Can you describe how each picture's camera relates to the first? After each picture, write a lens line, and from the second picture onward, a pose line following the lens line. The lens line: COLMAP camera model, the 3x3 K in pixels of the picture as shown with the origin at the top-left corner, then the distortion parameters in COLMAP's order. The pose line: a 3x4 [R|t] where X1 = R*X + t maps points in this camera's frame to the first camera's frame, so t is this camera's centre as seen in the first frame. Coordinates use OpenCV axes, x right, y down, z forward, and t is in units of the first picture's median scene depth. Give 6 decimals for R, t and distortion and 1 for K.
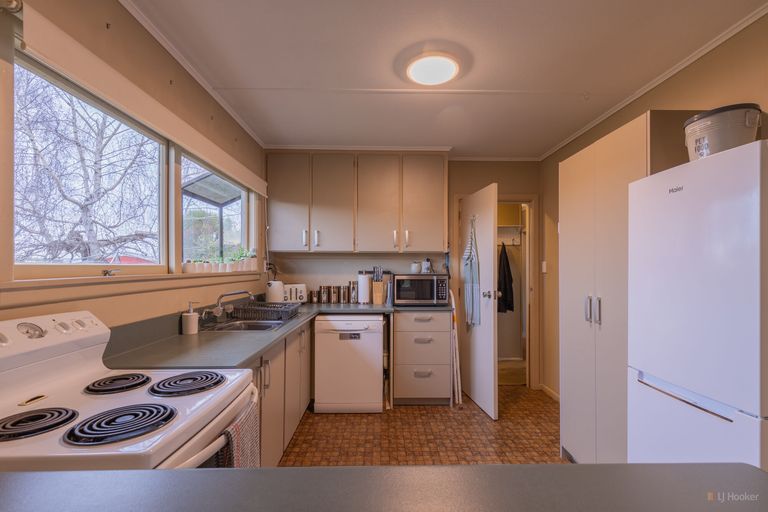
lens RADIAL K [[347.9, 0, 383.2], [0, 347.9, 264.4], [0, 0, 1]] dist [-0.001087, 0.000062]
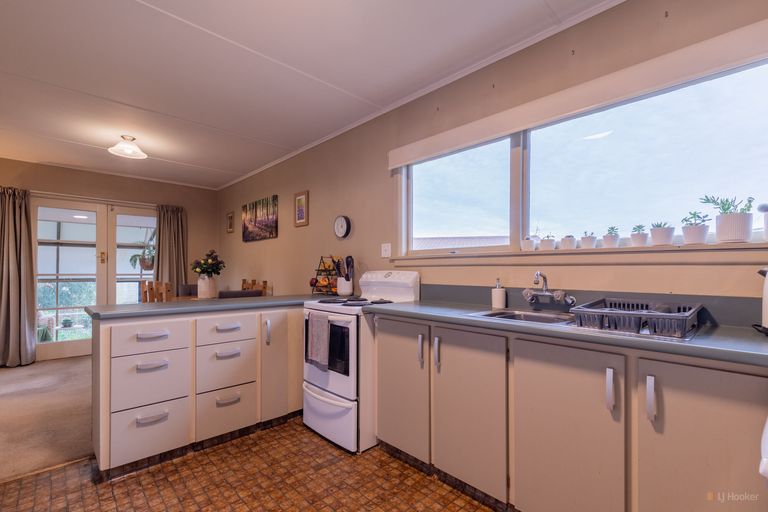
lens RADIAL K [[375.3, 0, 372.0], [0, 375.3, 264.4], [0, 0, 1]] dist [0.001774, 0.000257]
pose [[-0.767503, -0.005522, -0.641021, 0.280376], [0.007056, 0.999830, -0.017062, 0.048313], [0.641006, -0.017618, -0.767333, 0.960428]]
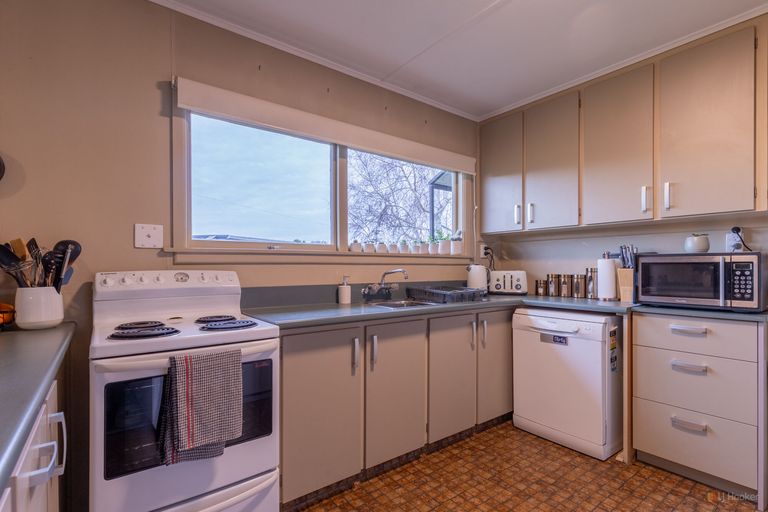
lens RADIAL K [[369.5, 0, 386.8], [0, 369.5, 268.2], [0, 0, 1]] dist [-0.000157, 0.000147]
pose [[0.597158, 0.000716, -0.802123, 0.298593], [0.007441, 0.999952, 0.006433, 0.044742], [0.802089, -0.009810, 0.597124, 0.228404]]
